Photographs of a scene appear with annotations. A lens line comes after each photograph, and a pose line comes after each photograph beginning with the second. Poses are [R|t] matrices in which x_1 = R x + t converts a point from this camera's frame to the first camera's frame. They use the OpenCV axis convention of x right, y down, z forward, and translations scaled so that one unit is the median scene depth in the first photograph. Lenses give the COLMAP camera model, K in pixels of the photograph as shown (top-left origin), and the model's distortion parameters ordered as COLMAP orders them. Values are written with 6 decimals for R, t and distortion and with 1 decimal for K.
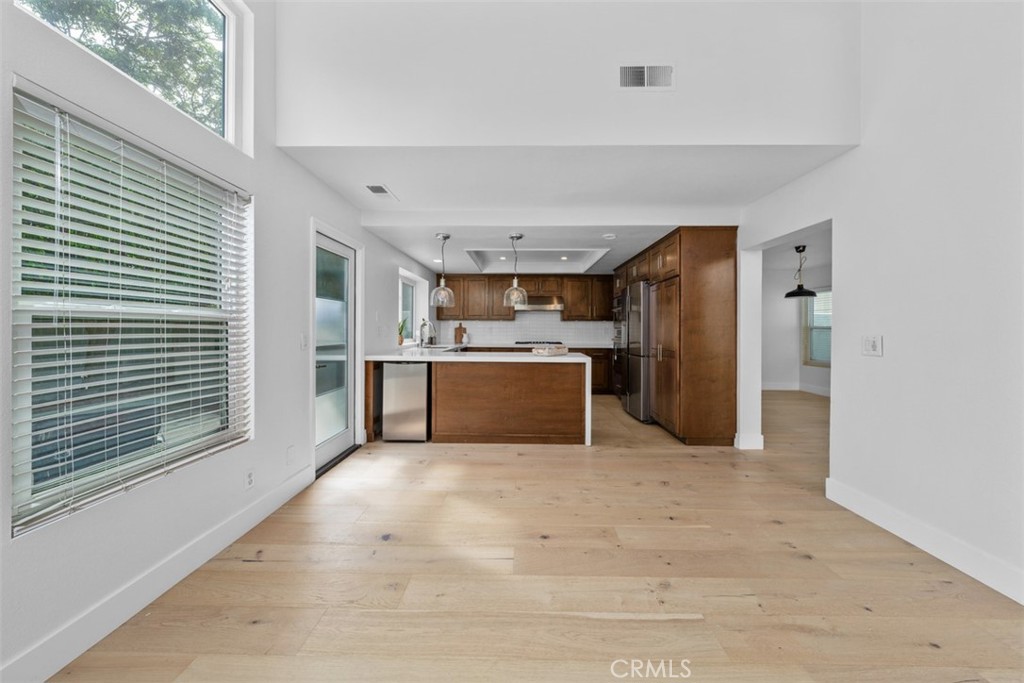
lens RADIAL K [[350.6, 0, 515.4], [0, 350.6, 333.2], [0, 0, 1]] dist [-0.002106, -0.000152]
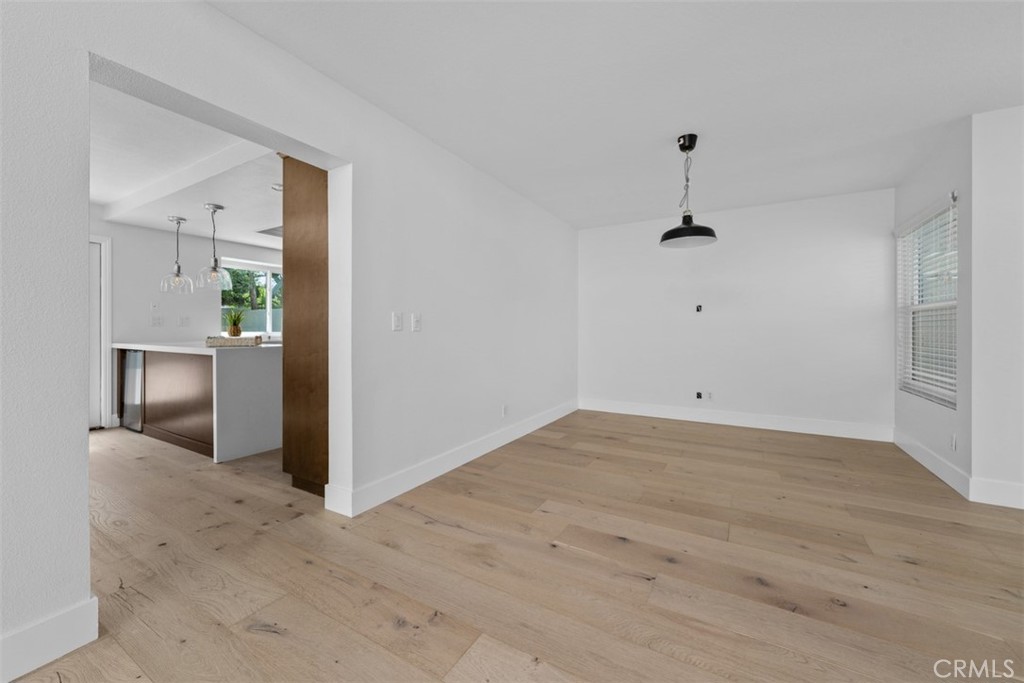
lens RADIAL K [[394.9, 0, 513.6], [0, 394.9, 330.6], [0, 0, 1]] dist [-0.000839, 0.000032]
pose [[0.871931, -0.004507, -0.489608, 0.733783], [-0.000196, 0.999954, -0.009553, 0.022914], [0.489628, 0.008426, 0.871891, 0.339806]]
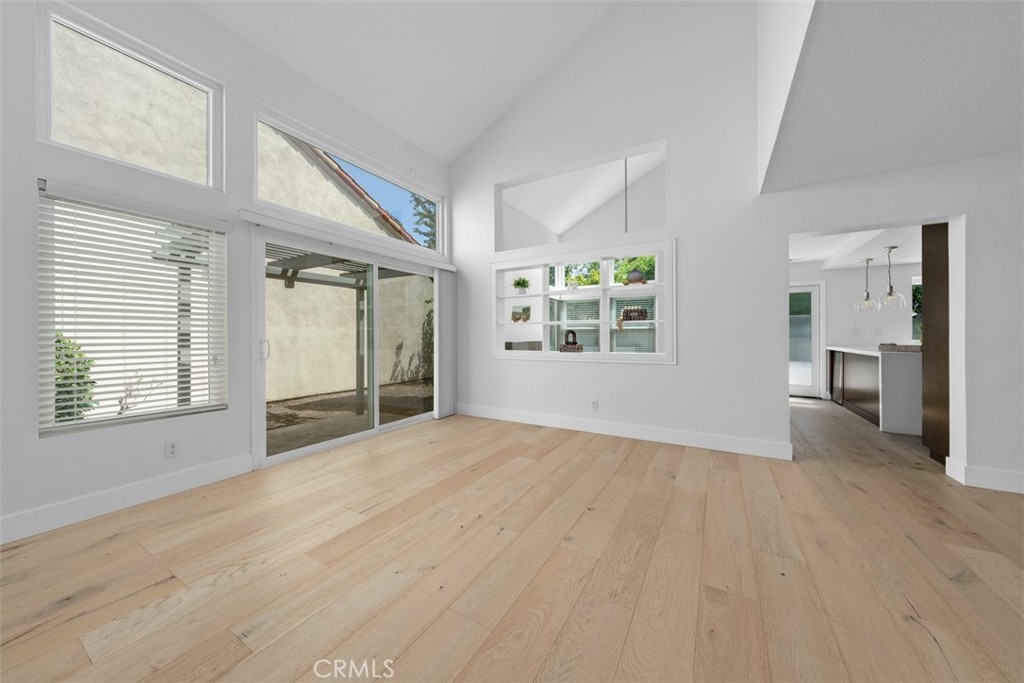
lens RADIAL K [[350.6, 0, 515.4], [0, 350.6, 333.2], [0, 0, 1]] dist [-0.002106, -0.000152]
pose [[-0.486081, -0.010135, -0.873855, 1.067818], [-0.010783, 0.999926, -0.005599, 0.016372], [0.873847, 0.006701, -0.486155, 0.314660]]
